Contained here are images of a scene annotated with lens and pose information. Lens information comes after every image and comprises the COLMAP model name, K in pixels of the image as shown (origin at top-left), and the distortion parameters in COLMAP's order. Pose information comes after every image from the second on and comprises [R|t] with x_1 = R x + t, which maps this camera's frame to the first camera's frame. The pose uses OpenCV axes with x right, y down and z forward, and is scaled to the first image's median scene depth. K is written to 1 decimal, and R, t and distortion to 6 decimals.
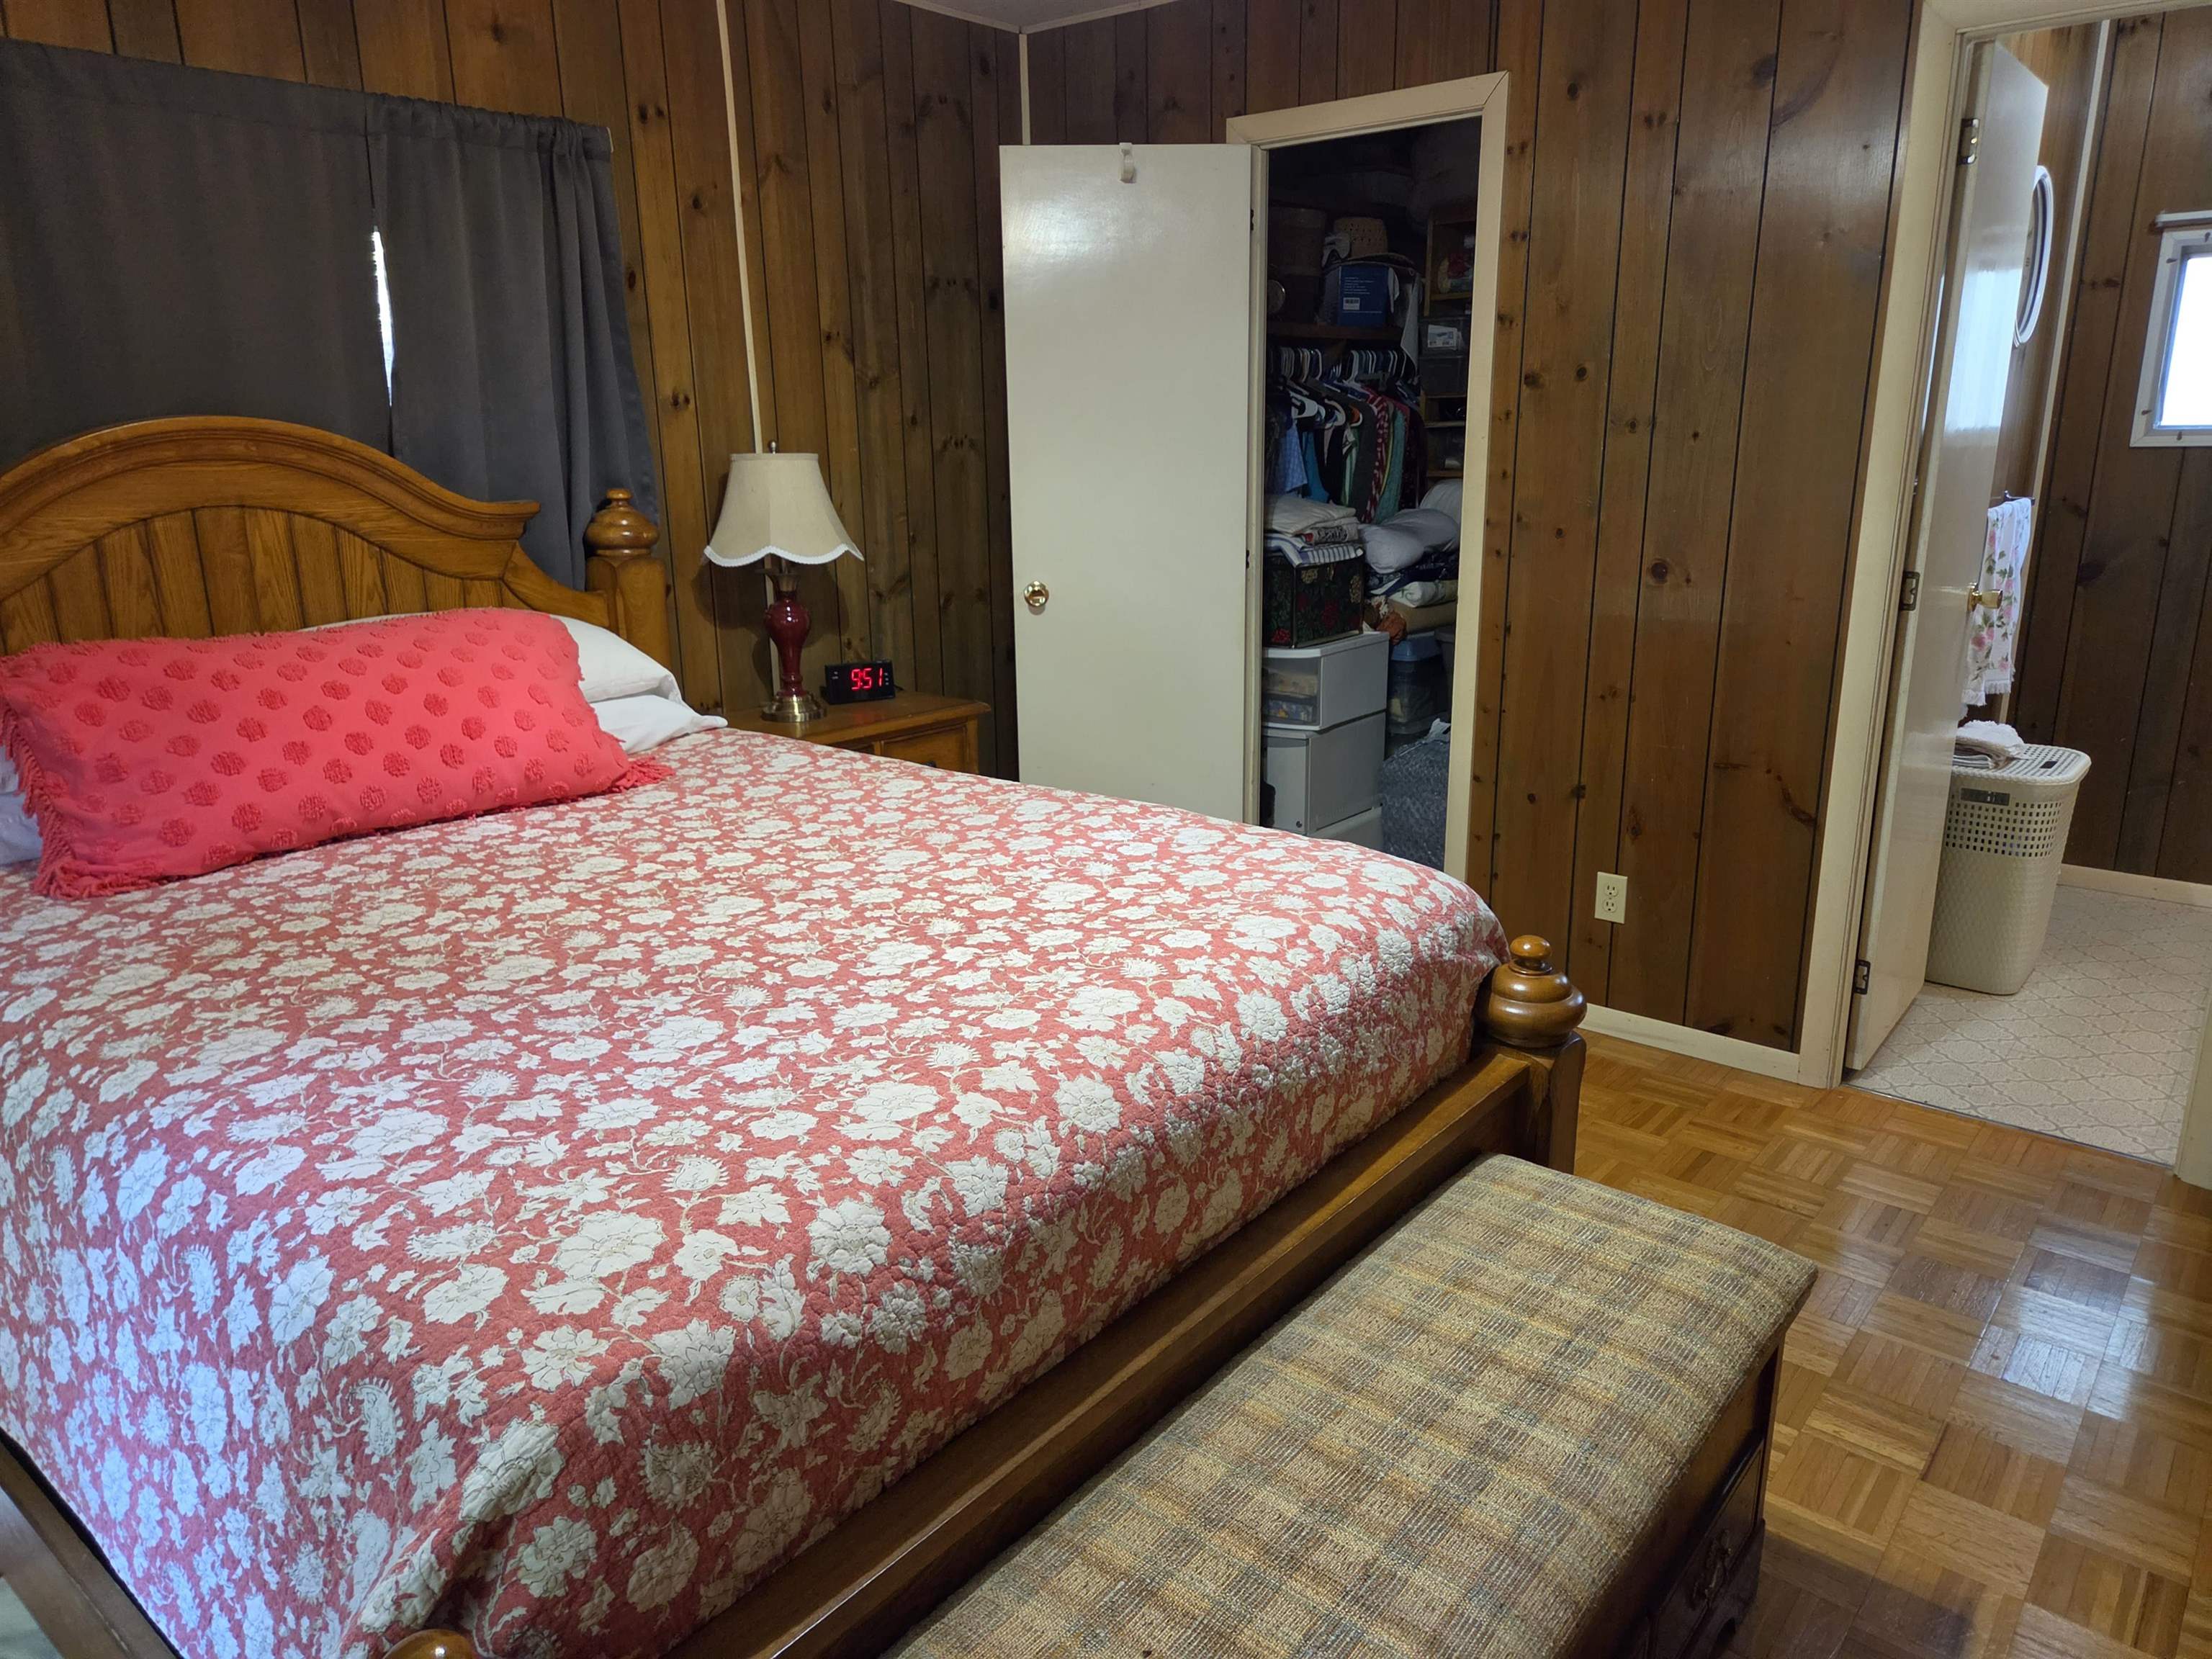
lens RADIAL K [[1476.9, 0, 1110.4], [0, 1476.9, 824.7], [0, 0, 1]] dist [0.052361, -0.028559]
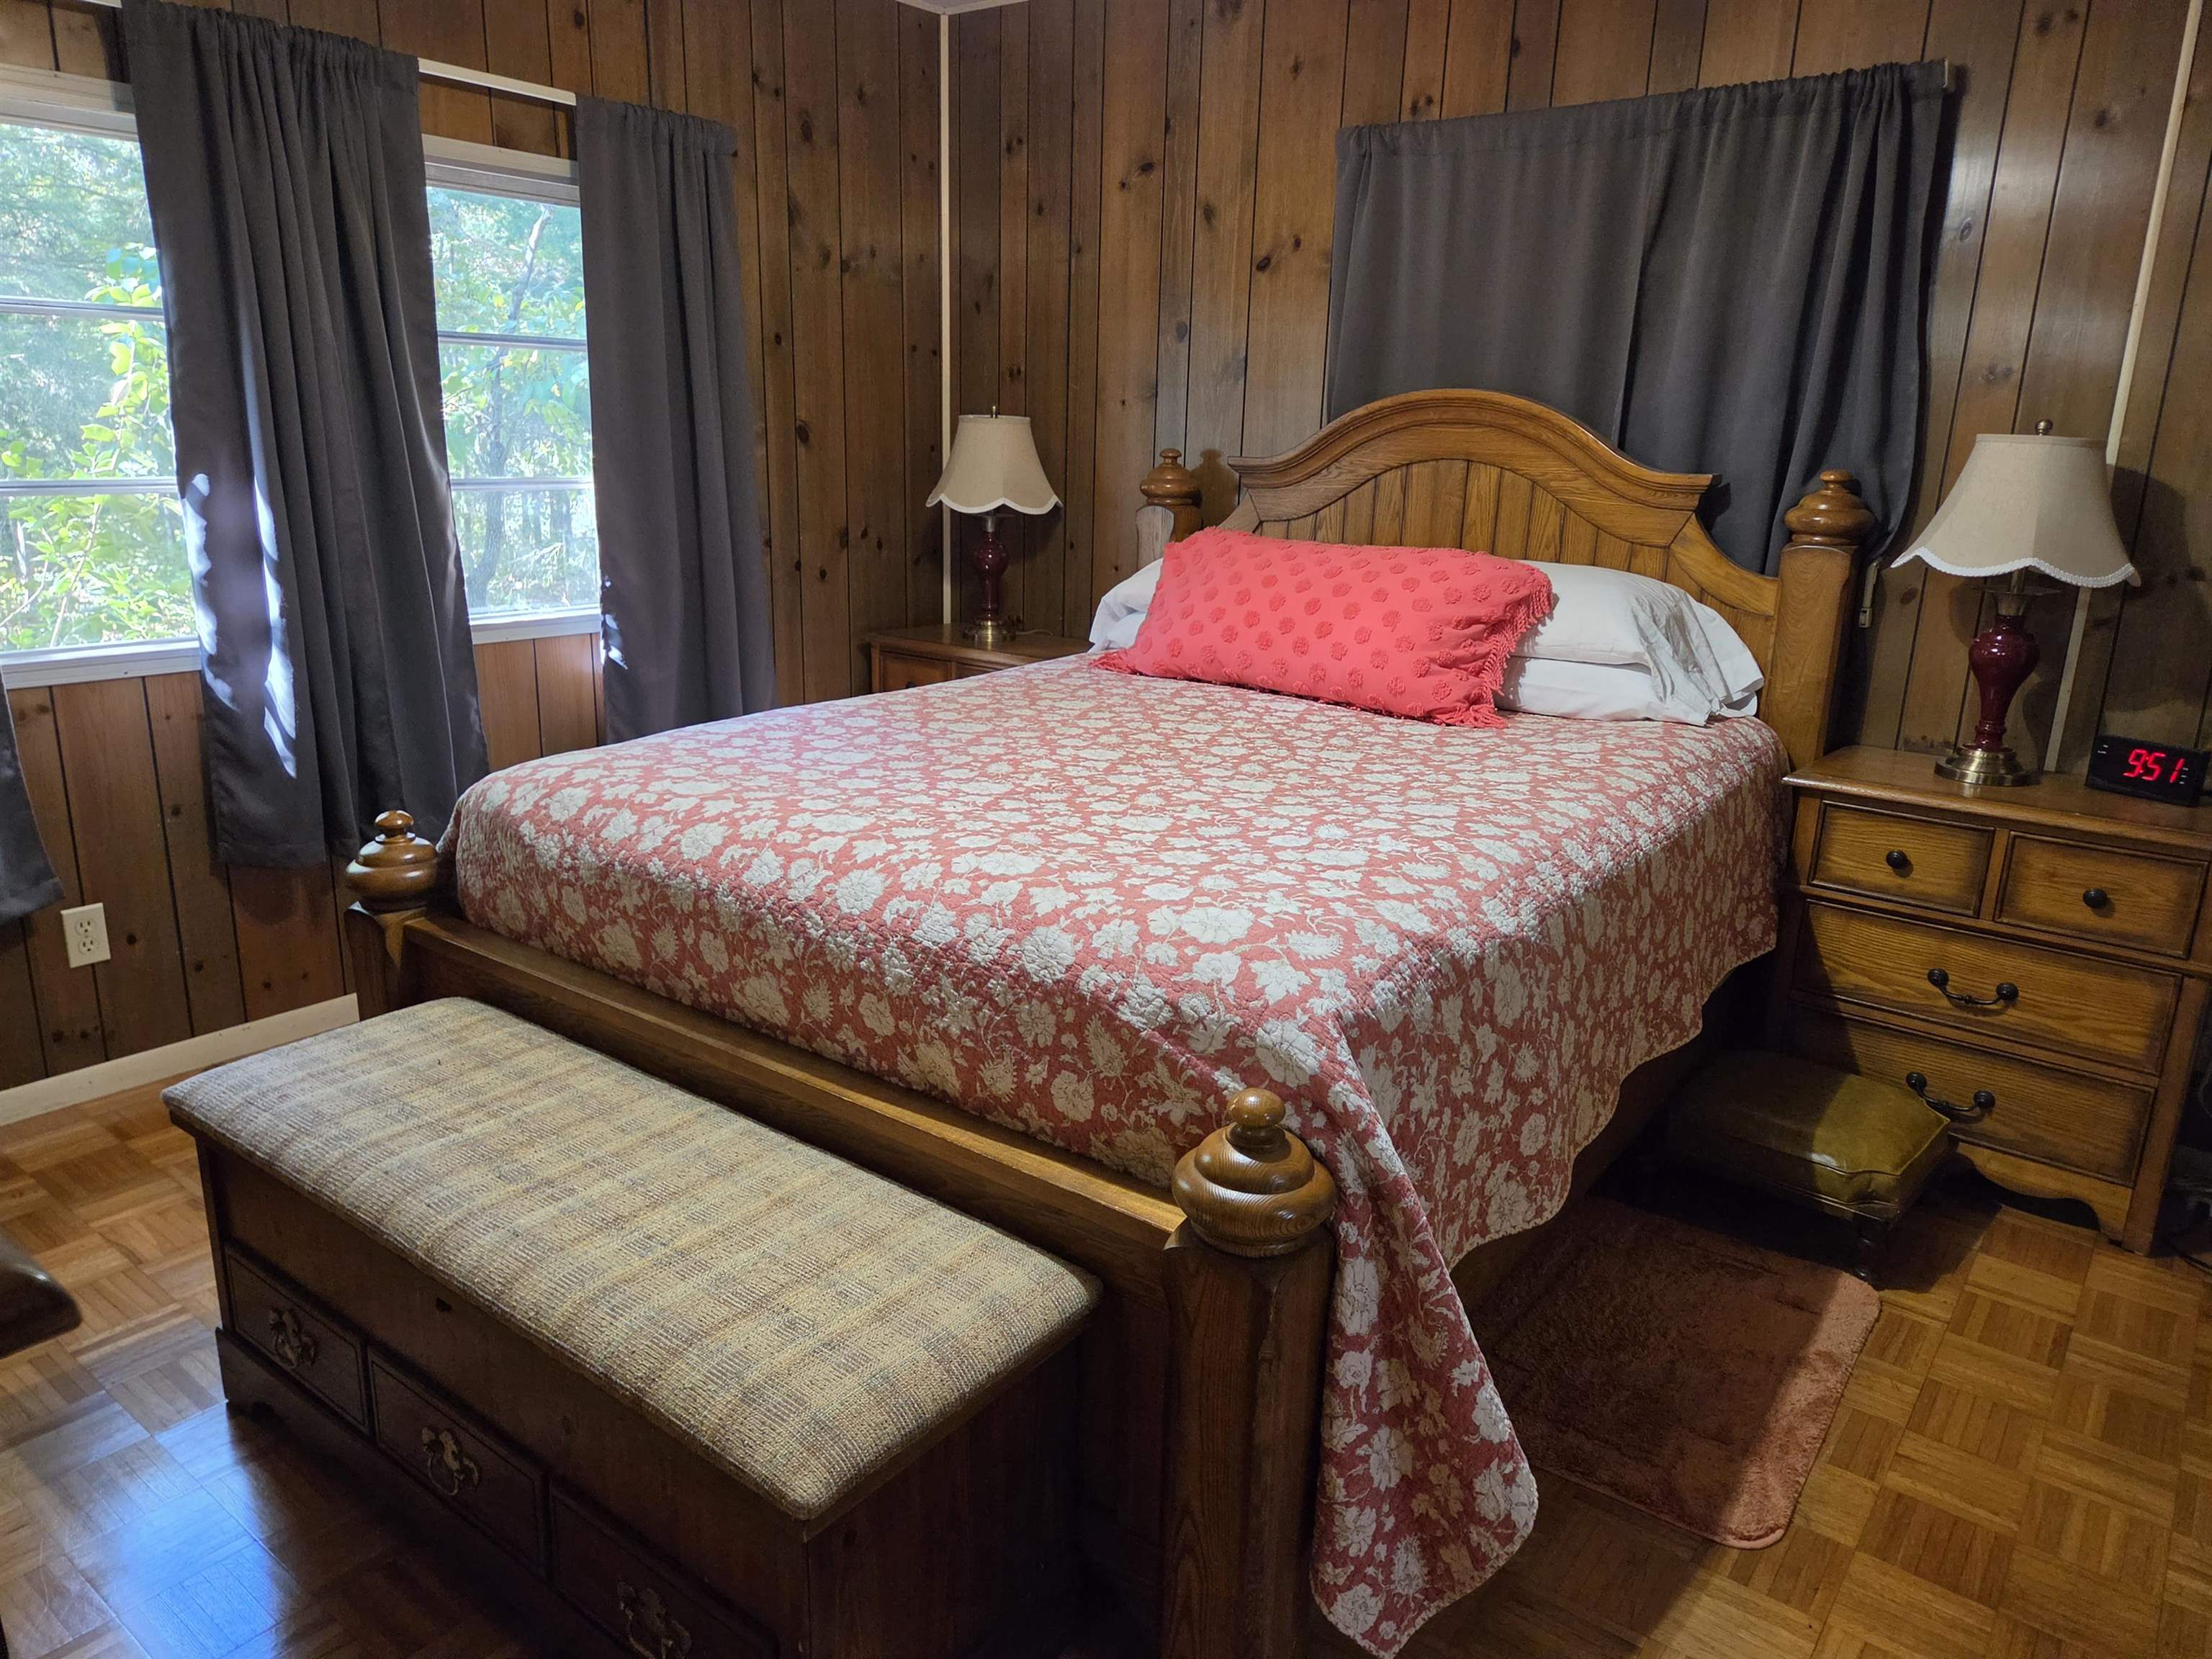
lens RADIAL K [[1476.9, 0, 1098.1], [0, 1476.9, 824.6], [0, 0, 1]] dist [0.052361, -0.028559]
pose [[0.038708, 0.270061, -0.962065, 0.824802], [-0.291460, 0.923972, 0.247641, -0.170621], [0.955800, 0.270817, 0.114477, 0.740406]]
